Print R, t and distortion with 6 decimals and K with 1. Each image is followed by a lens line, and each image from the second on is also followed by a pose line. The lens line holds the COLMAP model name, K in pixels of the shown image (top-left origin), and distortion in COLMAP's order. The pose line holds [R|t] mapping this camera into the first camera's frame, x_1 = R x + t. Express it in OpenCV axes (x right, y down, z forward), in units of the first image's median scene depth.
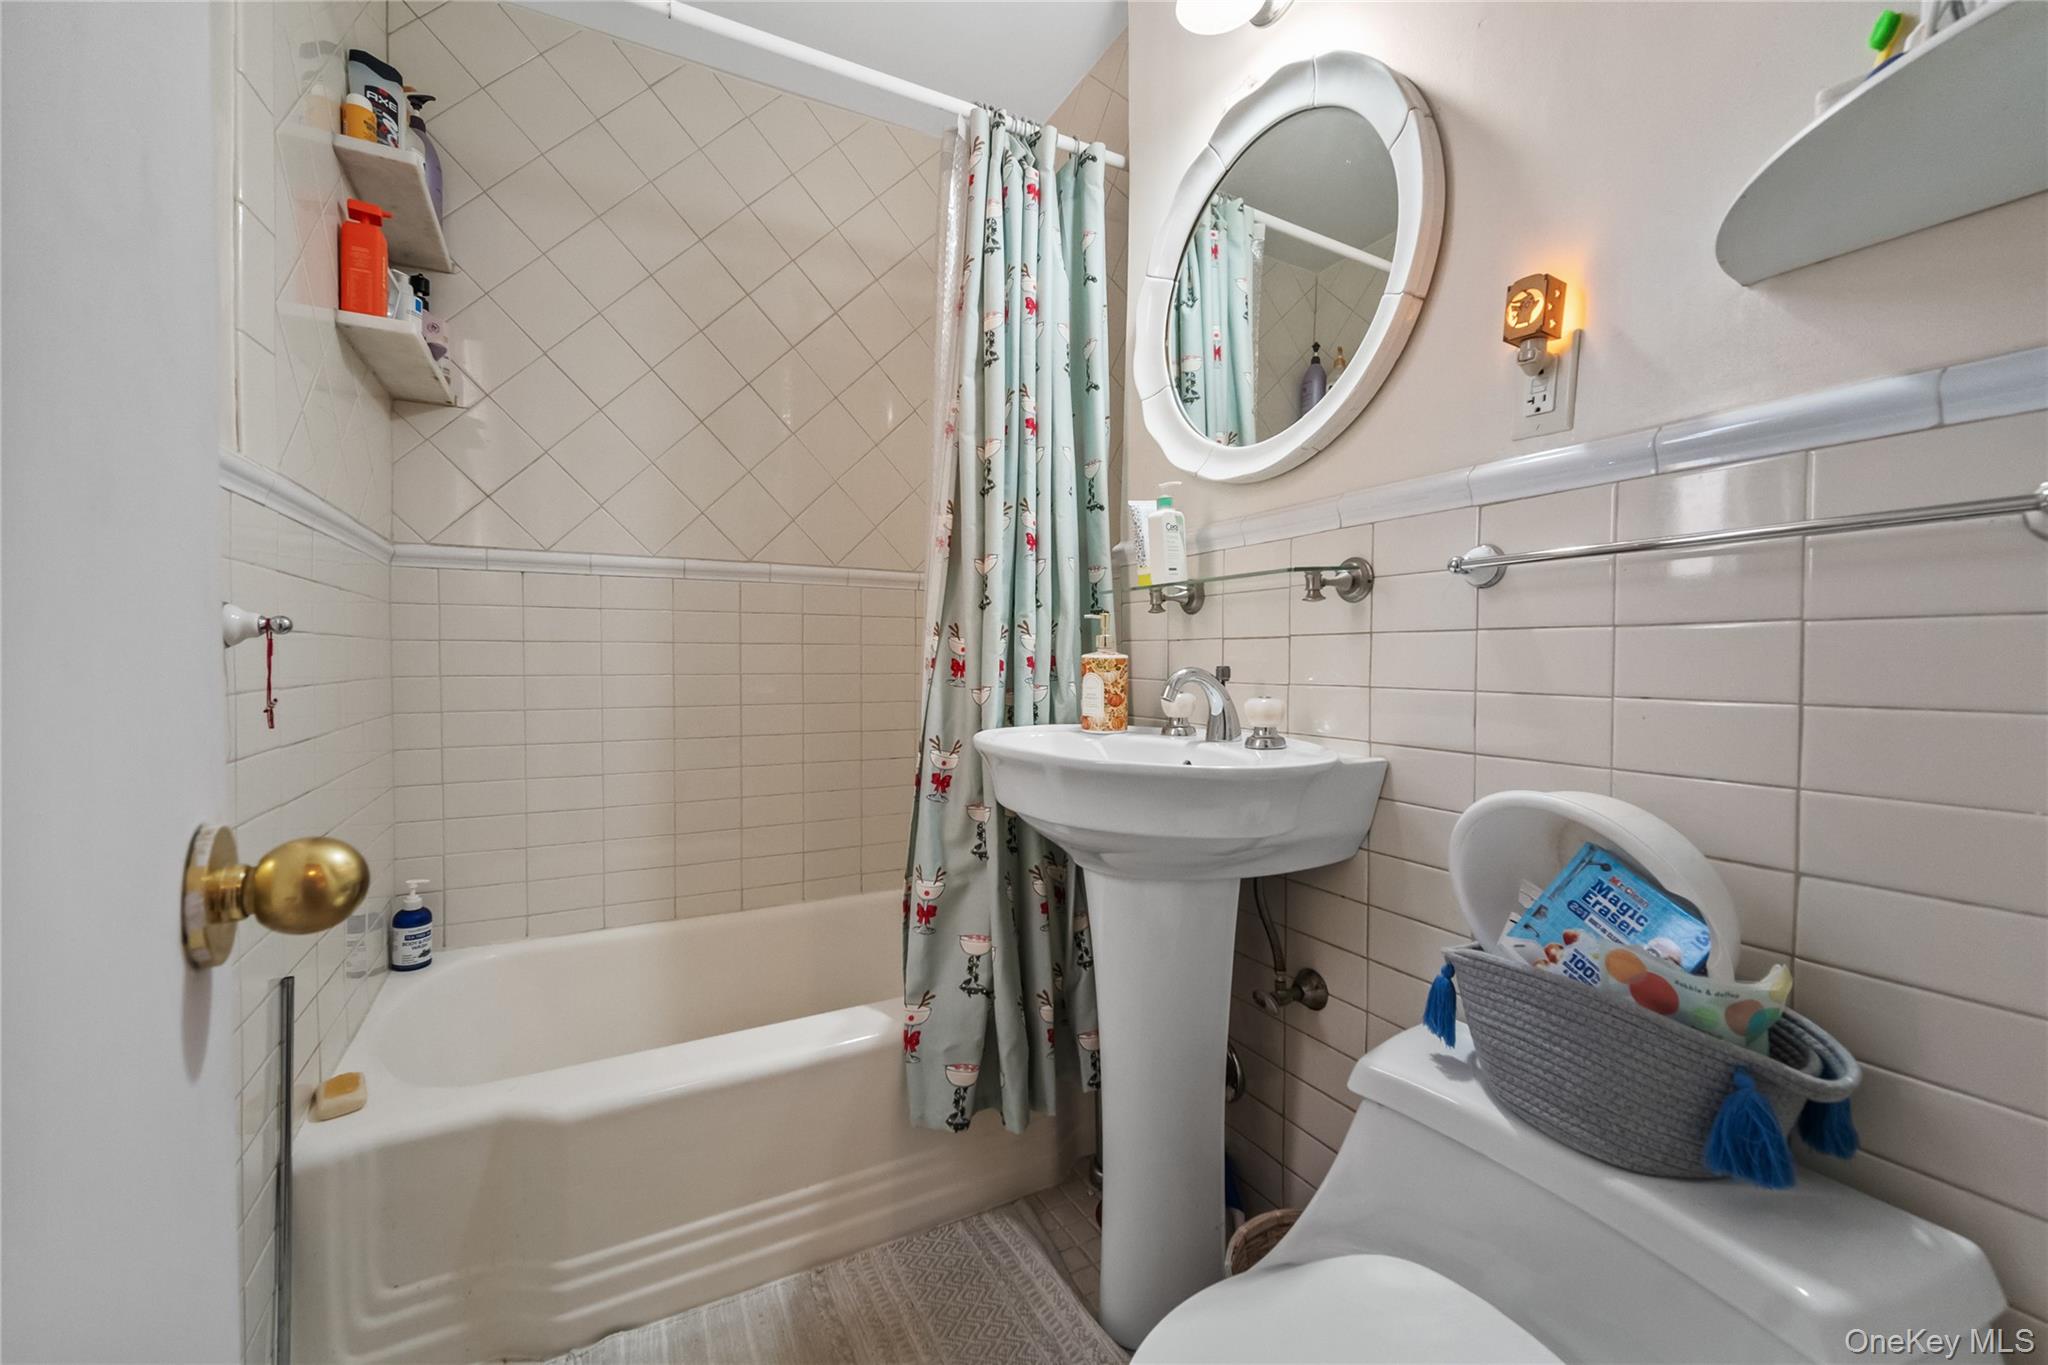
lens RADIAL K [[818.4, 0, 1015.8], [0, 818.4, 682.3], [0, 0, 1]] dist [-0.002287, -0.000432]
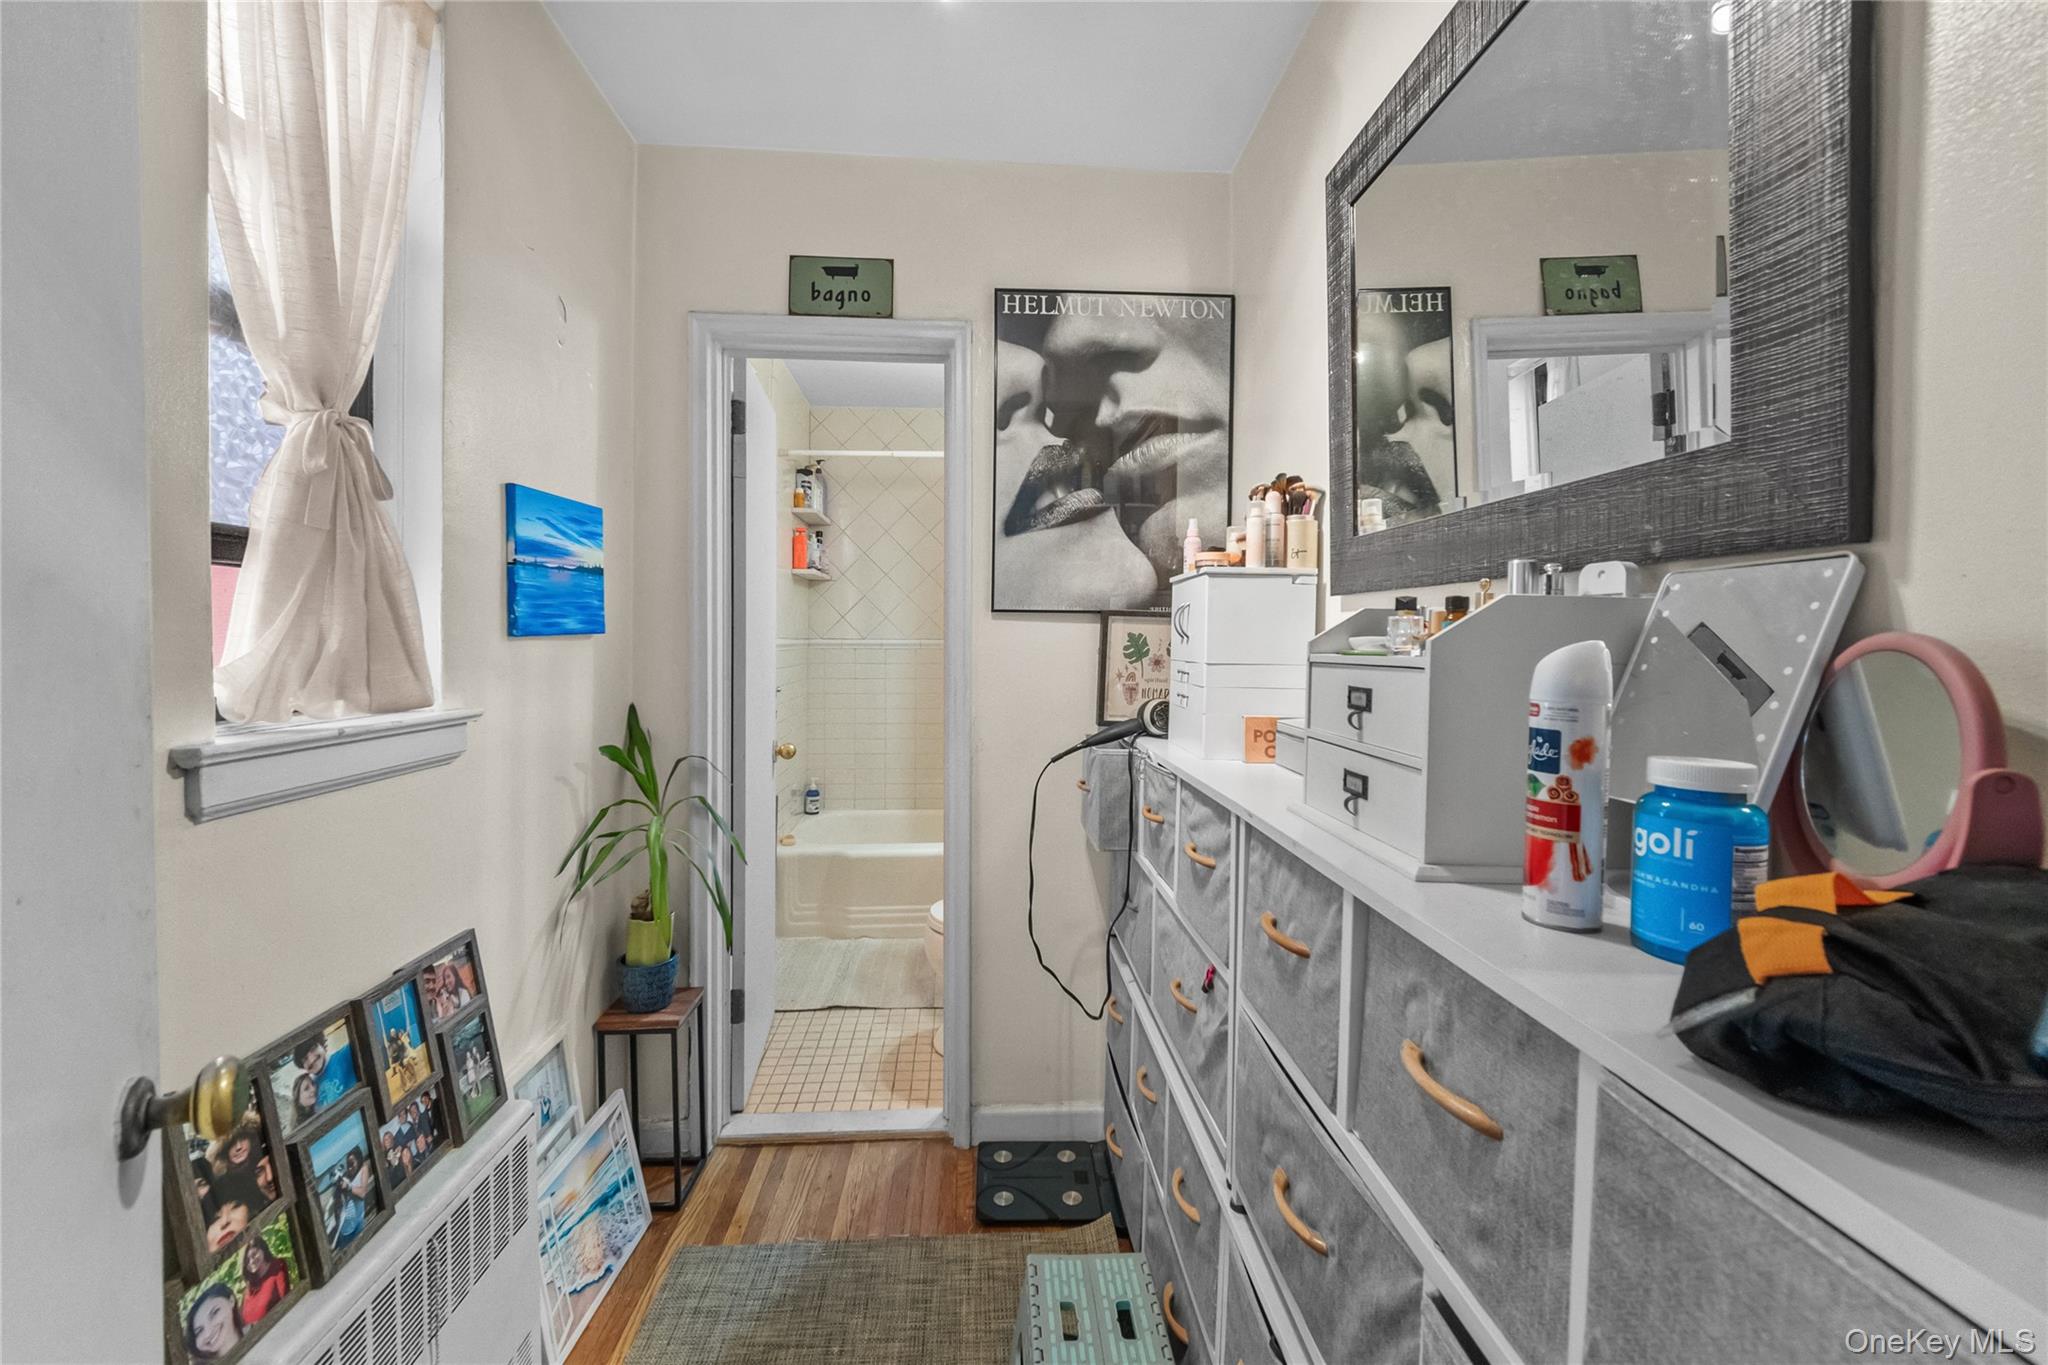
lens RADIAL K [[818.4, 0, 1015.8], [0, 818.4, 682.3], [0, 0, 1]] dist [-0.002287, -0.000432]
pose [[0.913196, 0.029628, -0.406443, 1.032712], [-0.021645, 0.999472, 0.024226, -0.148570], [0.406946, -0.013326, 0.913355, -1.267620]]
